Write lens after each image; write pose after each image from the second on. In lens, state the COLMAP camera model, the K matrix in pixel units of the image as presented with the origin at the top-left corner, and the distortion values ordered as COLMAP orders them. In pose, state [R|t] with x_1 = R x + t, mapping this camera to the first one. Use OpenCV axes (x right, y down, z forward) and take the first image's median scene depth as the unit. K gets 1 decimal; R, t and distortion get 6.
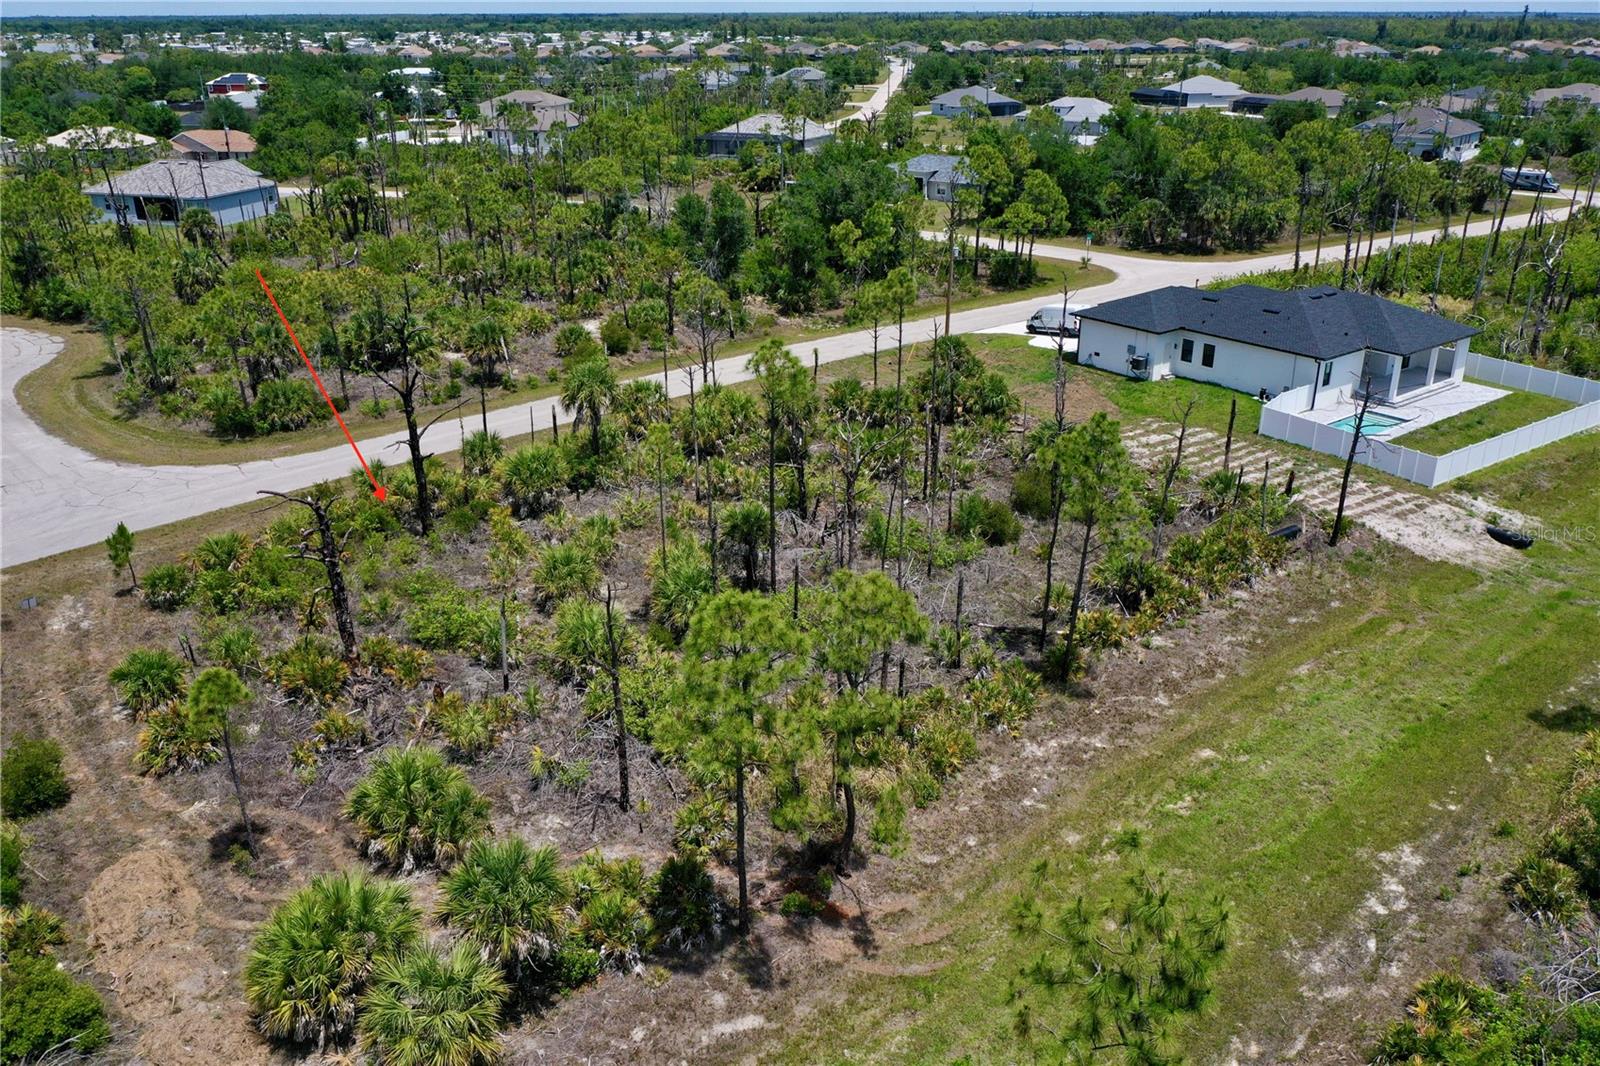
lens RADIAL K [[1262.9, 0, 800.0], [0, 1262.9, 533.0], [0, 0, 1]] dist [-0.003559, -0.006415]
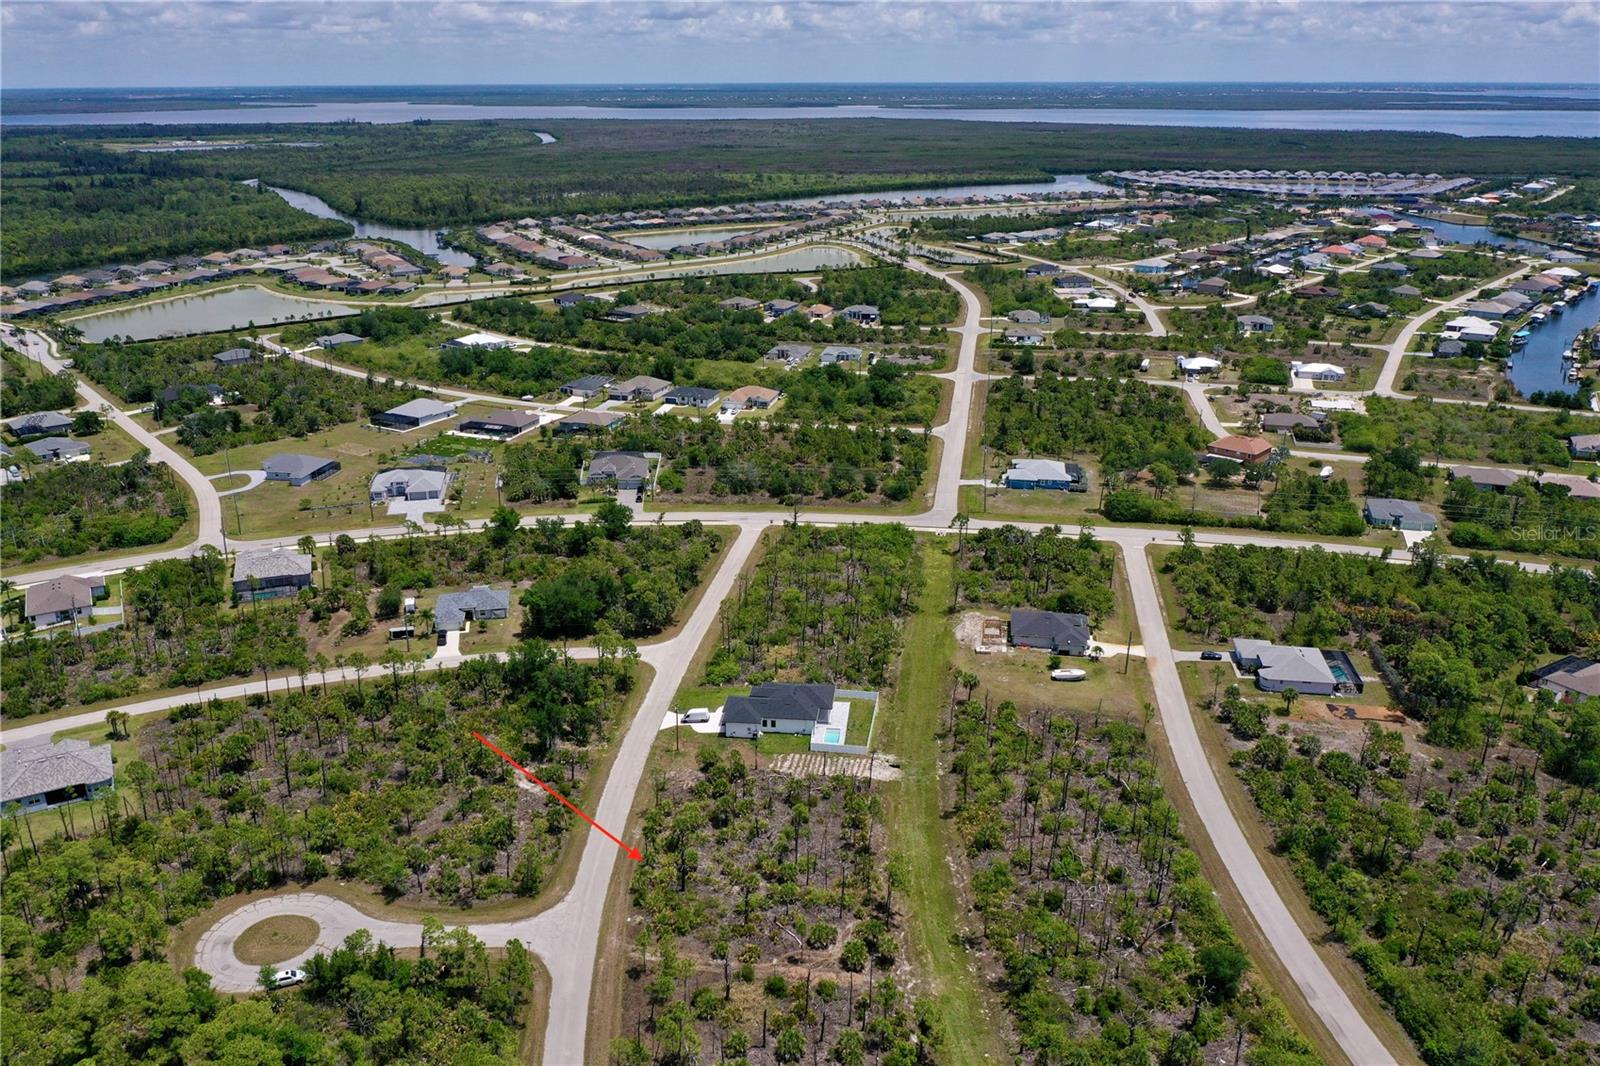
lens RADIAL K [[1248.0, 0, 800.1], [0, 1248.0, 565.1], [0, 0, 1]] dist [-0.009314, -0.001471]
pose [[0.695318, -0.263646, 0.668598, -2.244037], [0.277835, 0.956566, 0.088260, -1.115341], [-0.662828, 0.124391, 0.738367, -1.865887]]
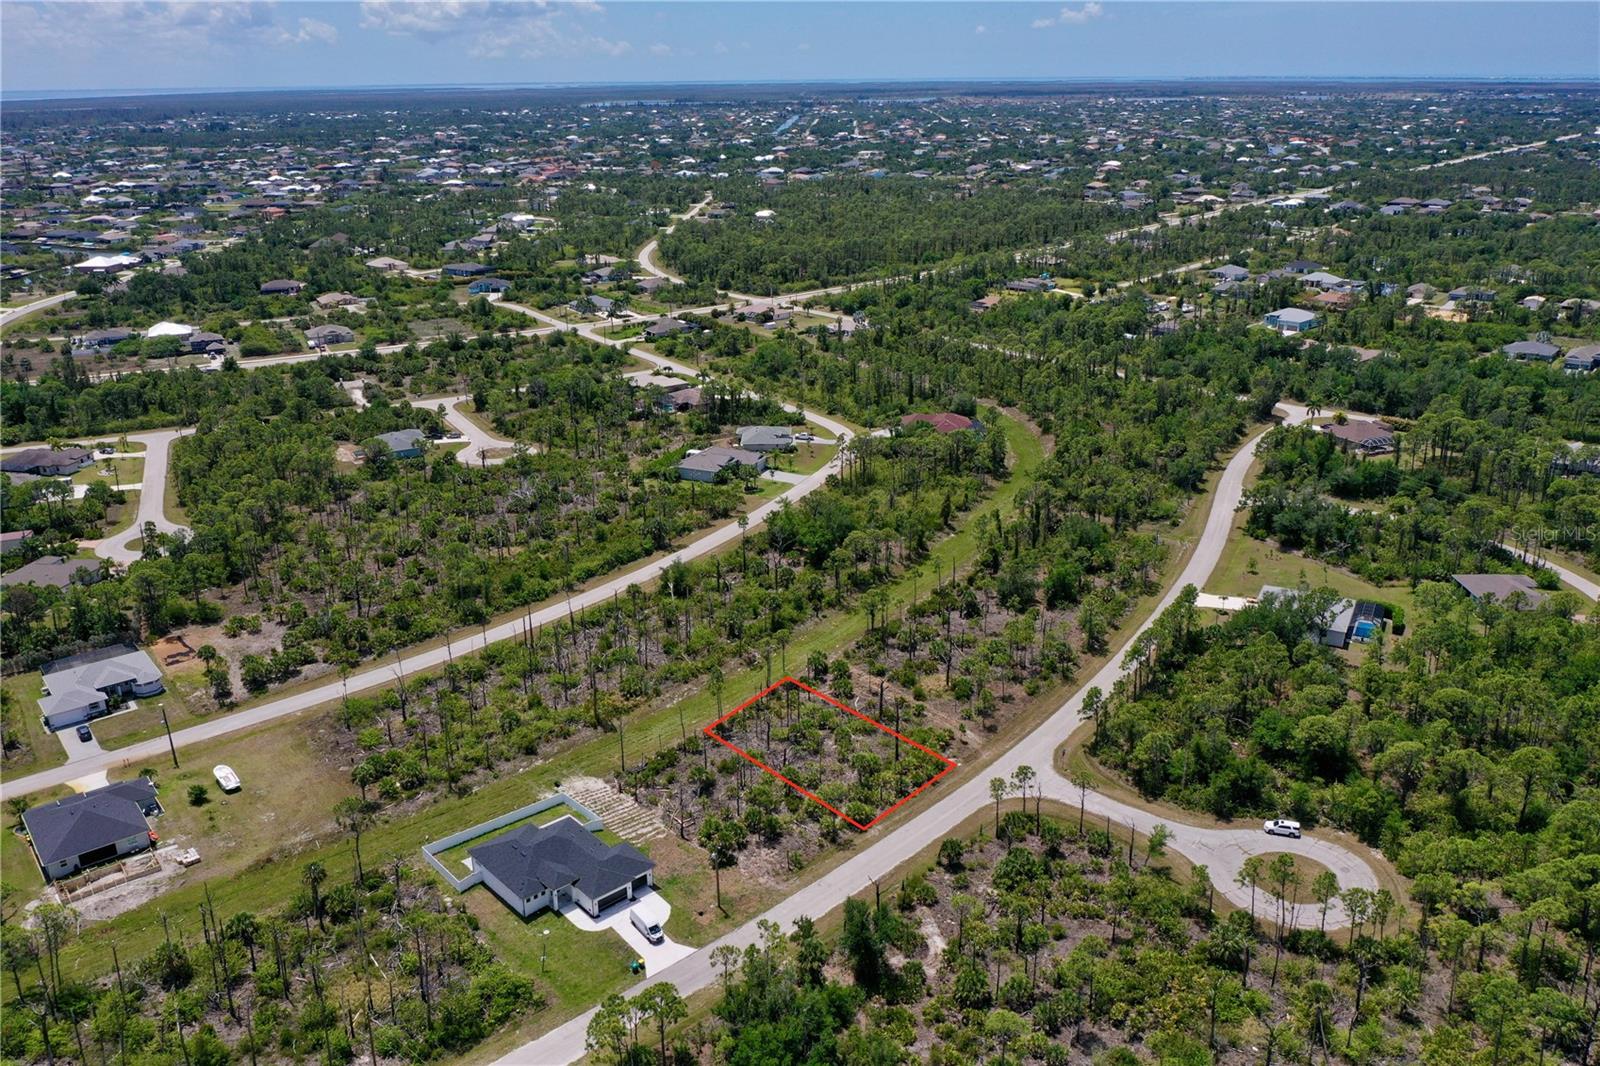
lens RADIAL K [[1262.9, 0, 800.0], [0, 1262.9, 533.0], [0, 0, 1]] dist [-0.003559, -0.006415]
pose [[-0.997434, 0.035667, -0.062077, 0.158558], [-0.015700, 0.736998, 0.675713, -2.979381], [0.069852, 0.674953, -0.734547, 3.363481]]
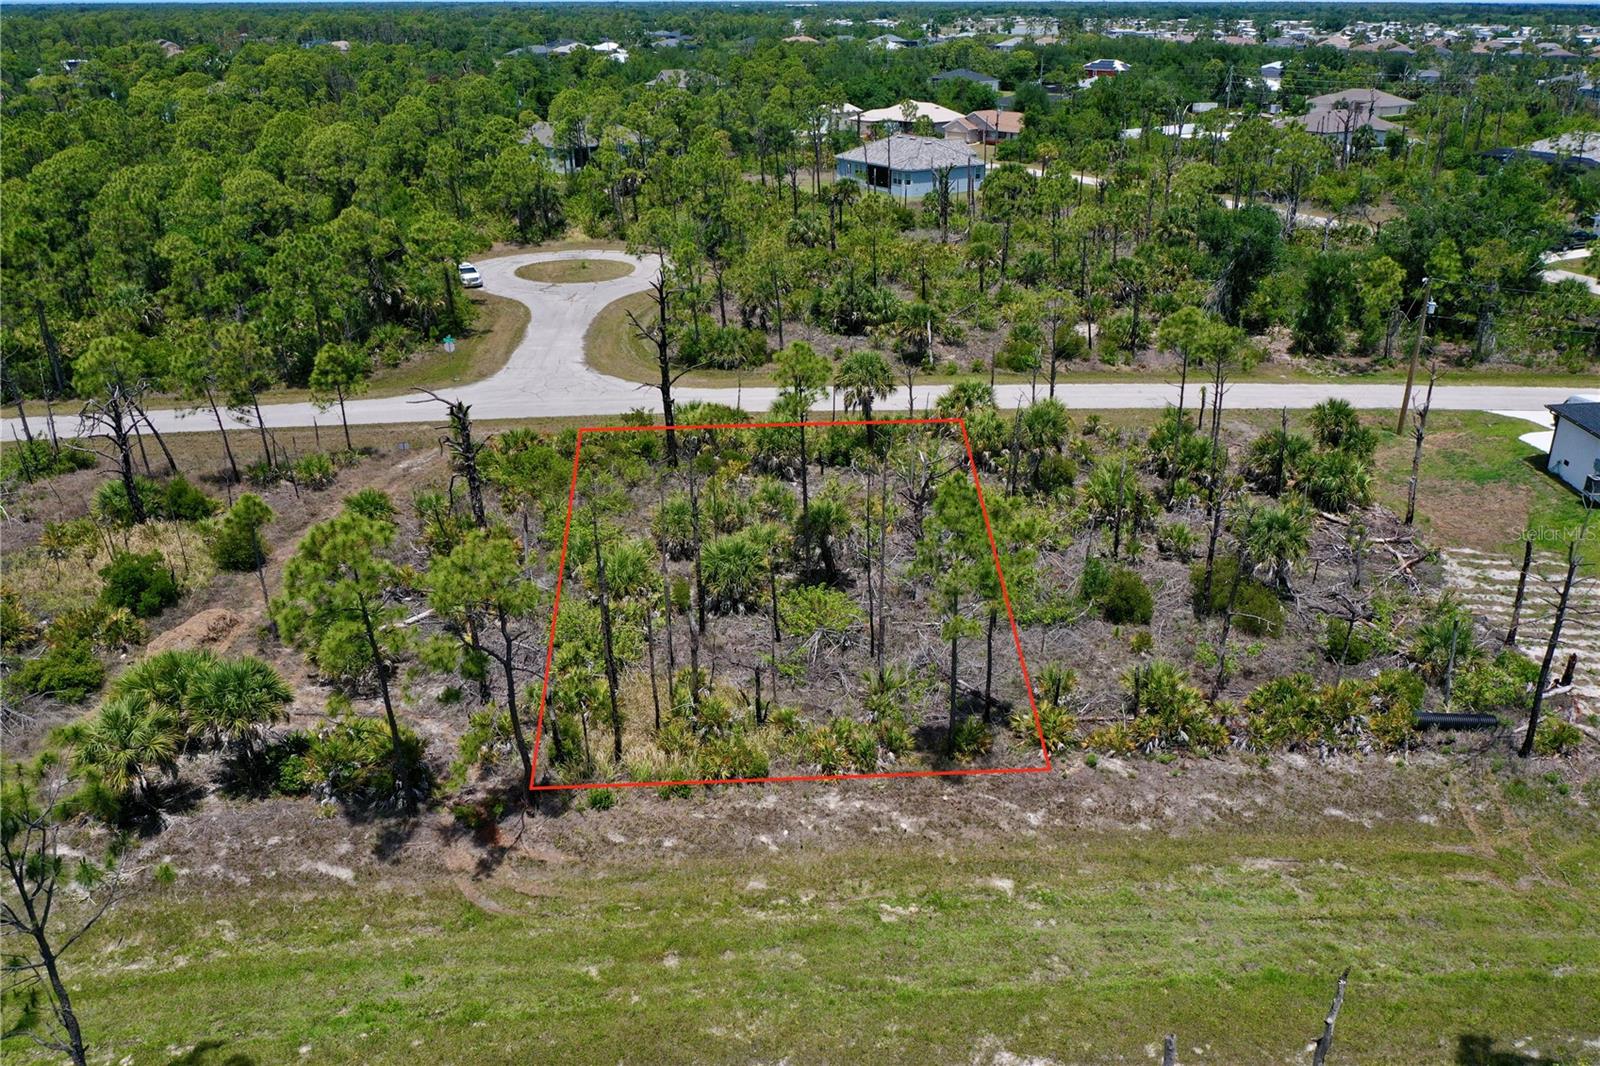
lens RADIAL K [[1263.3, 0, 800.0], [0, 1263.3, 533.0], [0, 0, 1]] dist [-0.008343, -0.007706]
pose [[0.763304, 0.254462, -0.593815, 0.555633], [-0.249370, 0.963977, 0.092538, -0.086867], [0.595971, 0.077445, 0.799263, 0.165095]]
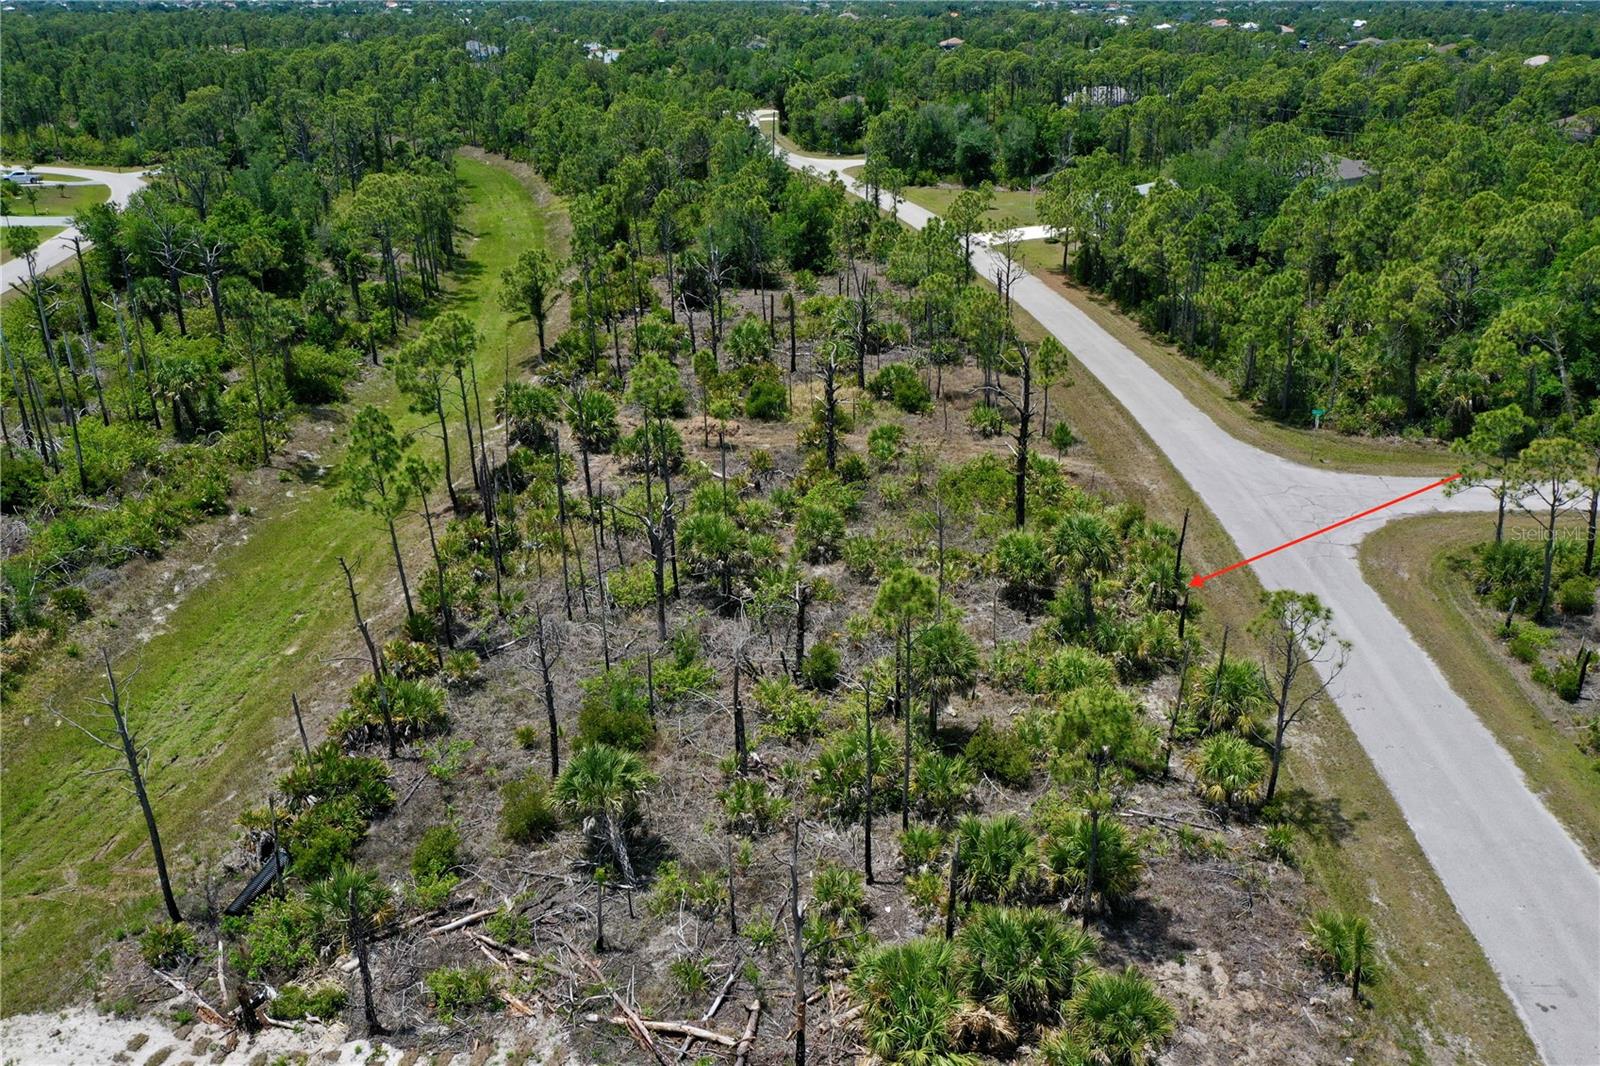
lens RADIAL K [[1248.0, 0, 800.1], [0, 1248.0, 565.1], [0, 0, 1]] dist [-0.009314, -0.001471]
pose [[-0.723702, 0.290859, -0.625825, 0.599277], [-0.264581, 0.720610, 0.640873, -0.713160], [0.637379, 0.629382, -0.444551, 1.537003]]
